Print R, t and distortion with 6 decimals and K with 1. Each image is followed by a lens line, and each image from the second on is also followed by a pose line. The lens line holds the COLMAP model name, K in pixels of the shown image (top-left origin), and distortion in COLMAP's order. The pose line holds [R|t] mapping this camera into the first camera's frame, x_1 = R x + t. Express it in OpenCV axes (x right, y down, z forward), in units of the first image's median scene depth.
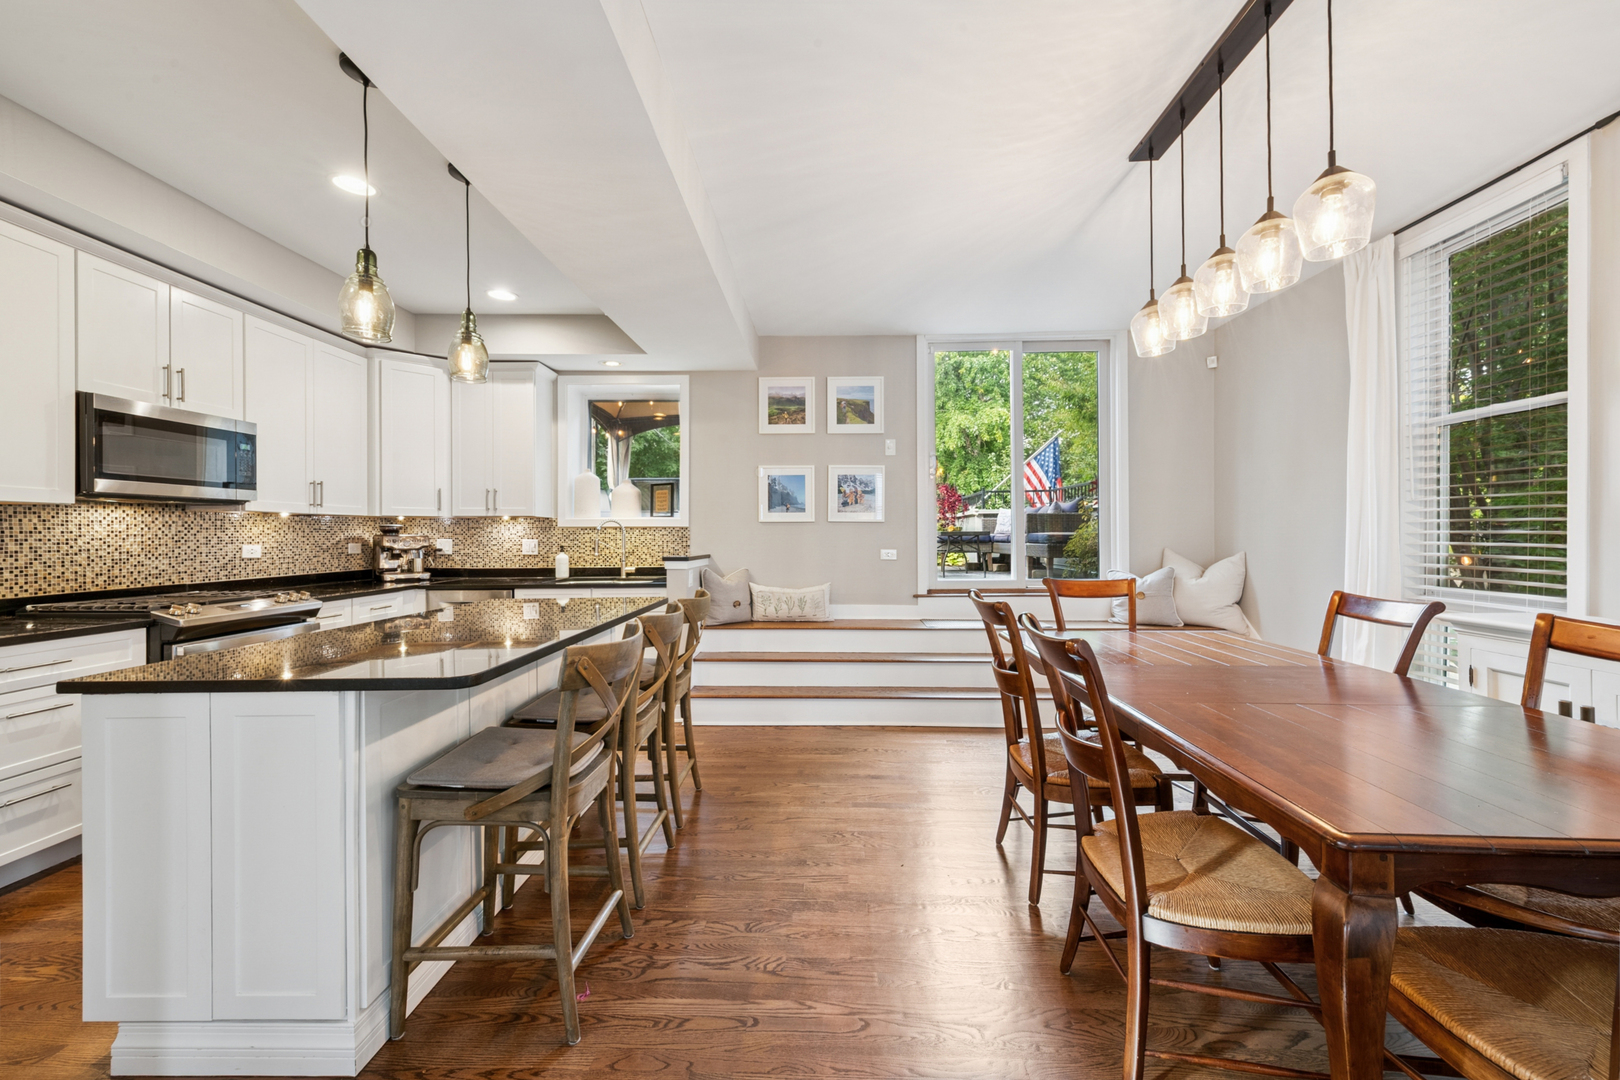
lens RADIAL K [[652.1, 0, 821.1], [0, 652.1, 538.5], [0, 0, 1]] dist [0.003127, 0.000220]
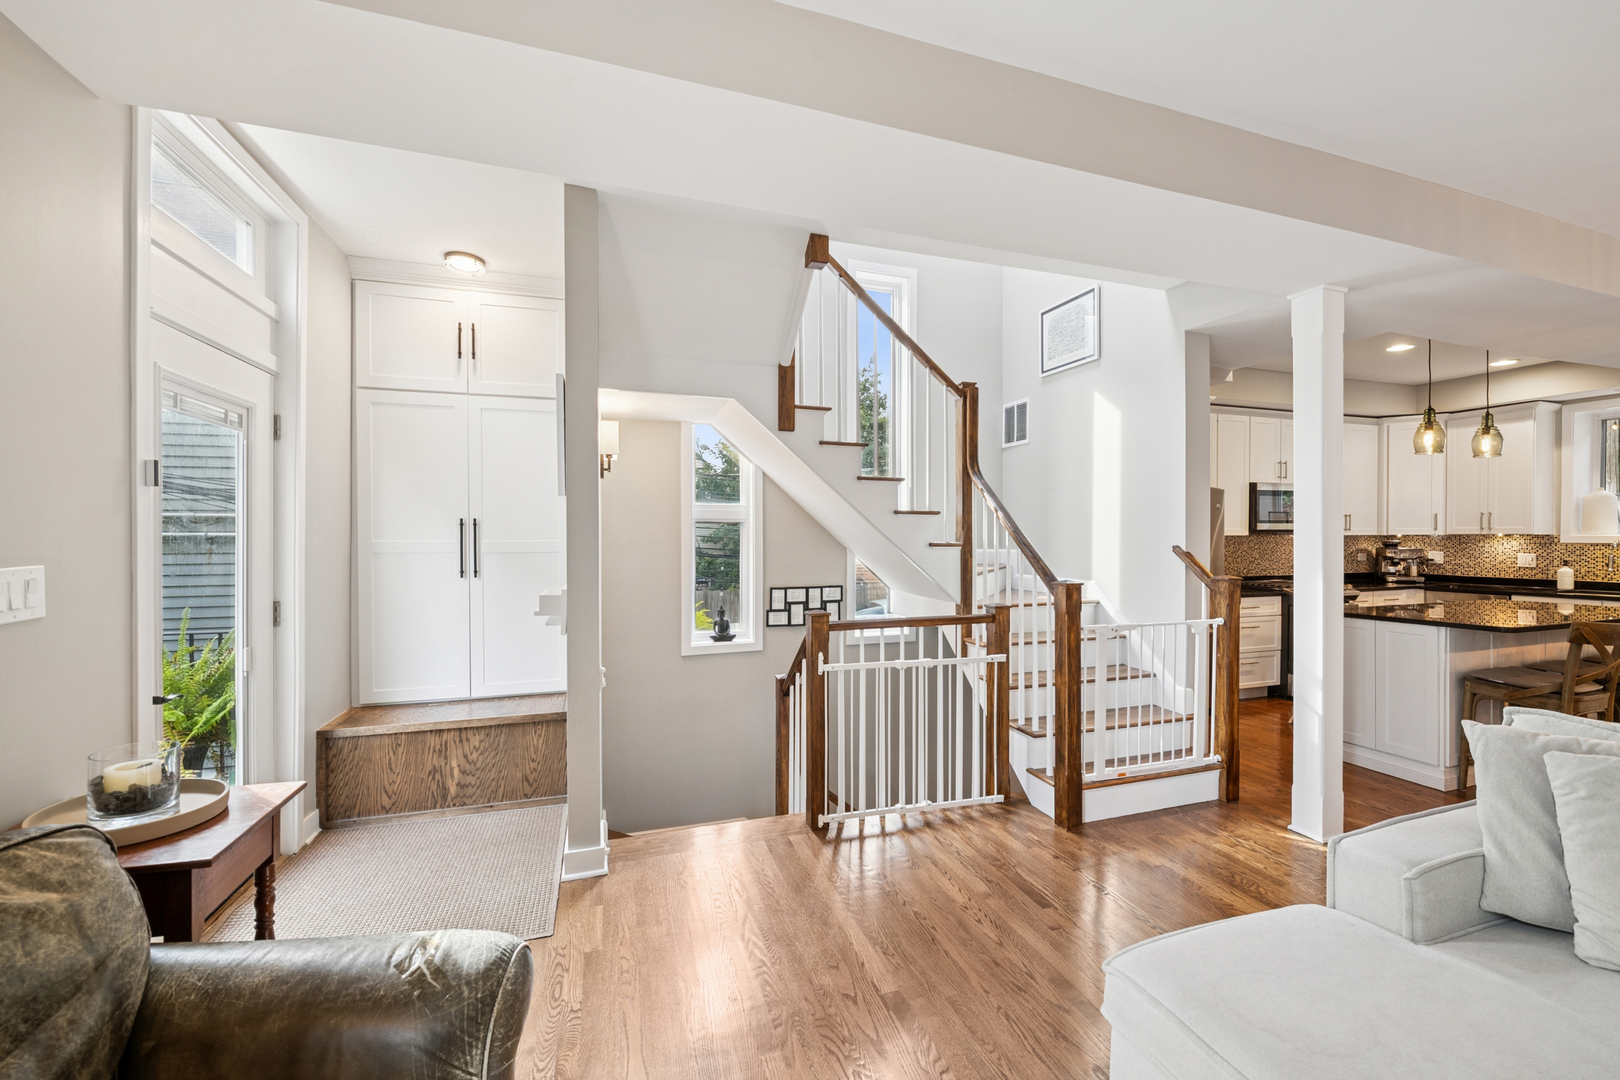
lens RADIAL K [[649.9, 0, 810.0], [0, 649.9, 540.0], [0, 0, 1]] dist [-0.009544, -0.000696]
pose [[0.324400, 0.009352, -0.945874, 0.224068], [-0.004346, 0.999955, 0.008396, -0.028254], [0.945910, 0.001387, 0.324426, -0.590941]]
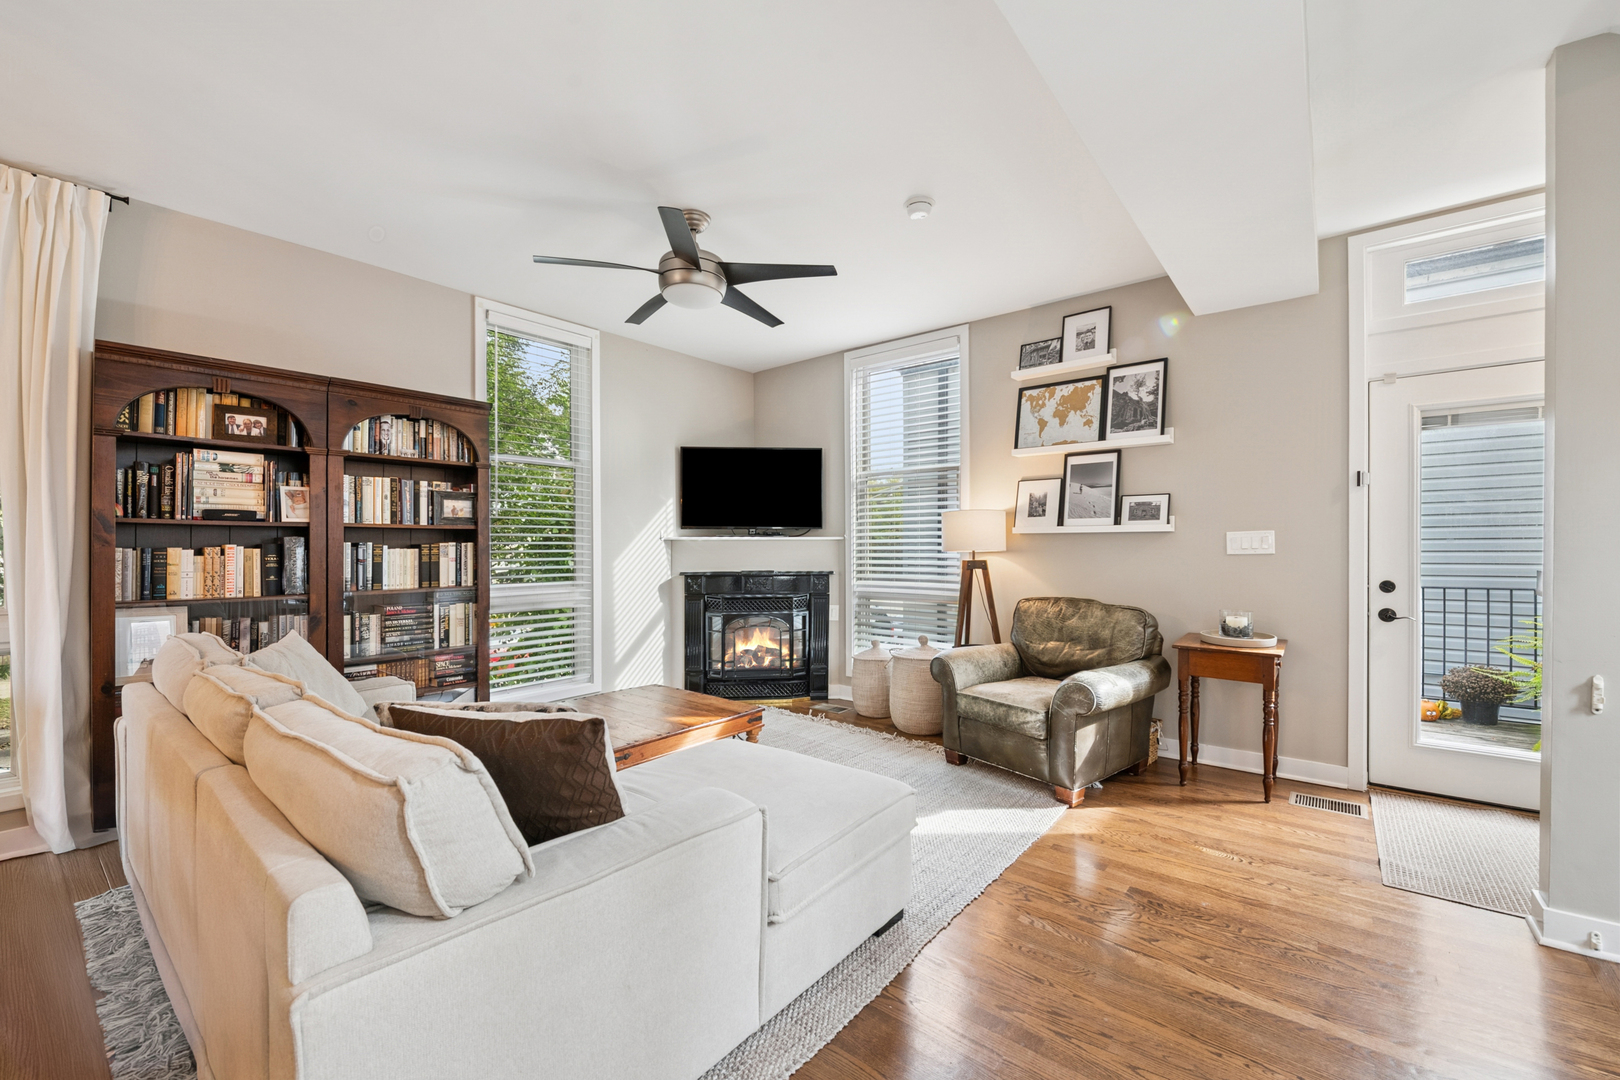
lens RADIAL K [[649.9, 0, 810.0], [0, 649.9, 540.0], [0, 0, 1]] dist [-0.009544, -0.000696]
pose [[-0.777050, 0.012531, 0.629314, -0.252048], [0.006477, 0.999908, -0.011913, 0.003952], [-0.629405, -0.005181, -0.777060, 0.039718]]
